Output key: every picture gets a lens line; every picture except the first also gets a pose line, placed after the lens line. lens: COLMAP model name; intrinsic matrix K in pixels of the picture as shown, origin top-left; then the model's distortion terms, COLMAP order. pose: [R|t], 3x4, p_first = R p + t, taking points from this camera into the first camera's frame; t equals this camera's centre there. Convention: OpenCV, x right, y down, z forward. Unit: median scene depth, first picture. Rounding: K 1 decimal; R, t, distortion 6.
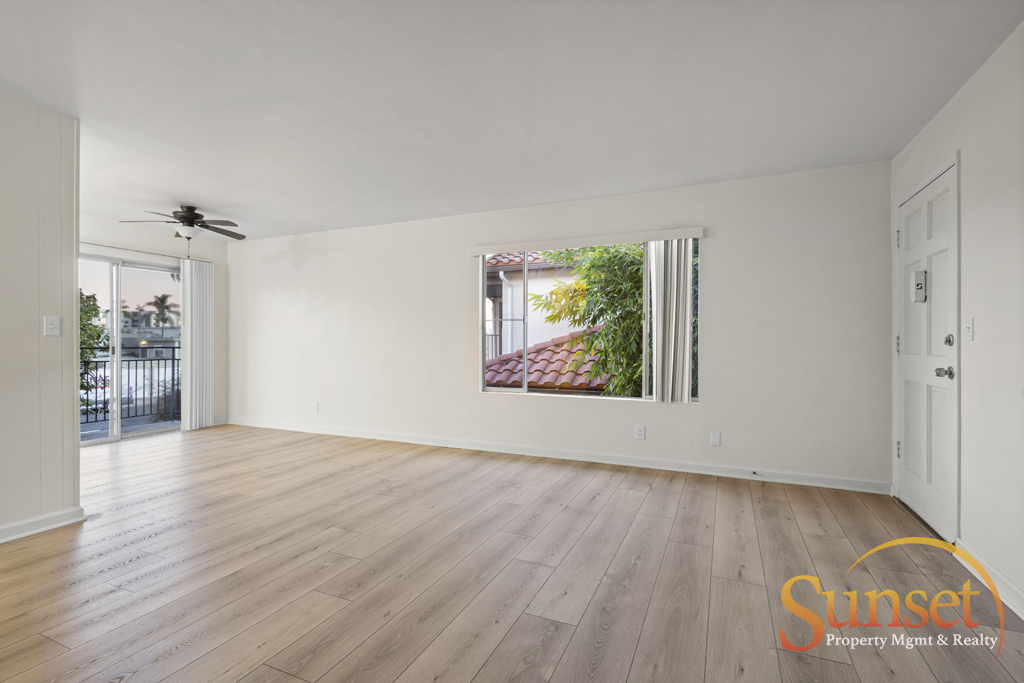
lens RADIAL K [[476.9, 0, 513.3], [0, 476.9, 343.7], [0, 0, 1]] dist [0.011604, -0.000547]
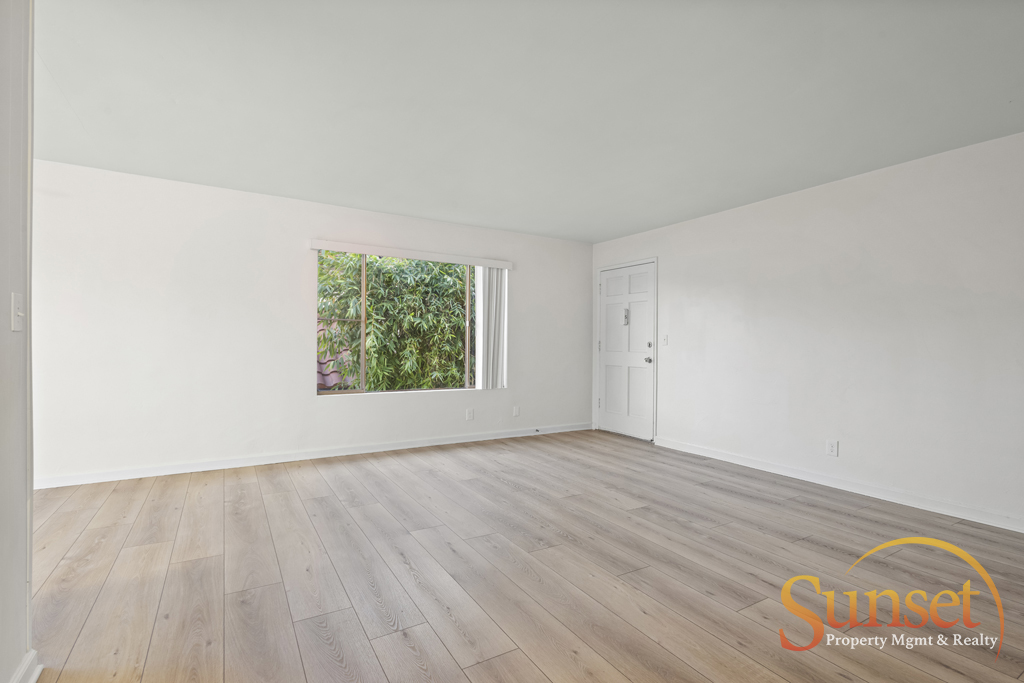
lens RADIAL K [[476.9, 0, 513.3], [0, 476.9, 343.7], [0, 0, 1]] dist [0.011604, -0.000547]
pose [[0.576378, 0.002633, 0.817179, -0.908727], [-0.007314, 0.999971, 0.001937, -0.009062], [-0.817151, -0.007093, 0.576380, 0.217767]]
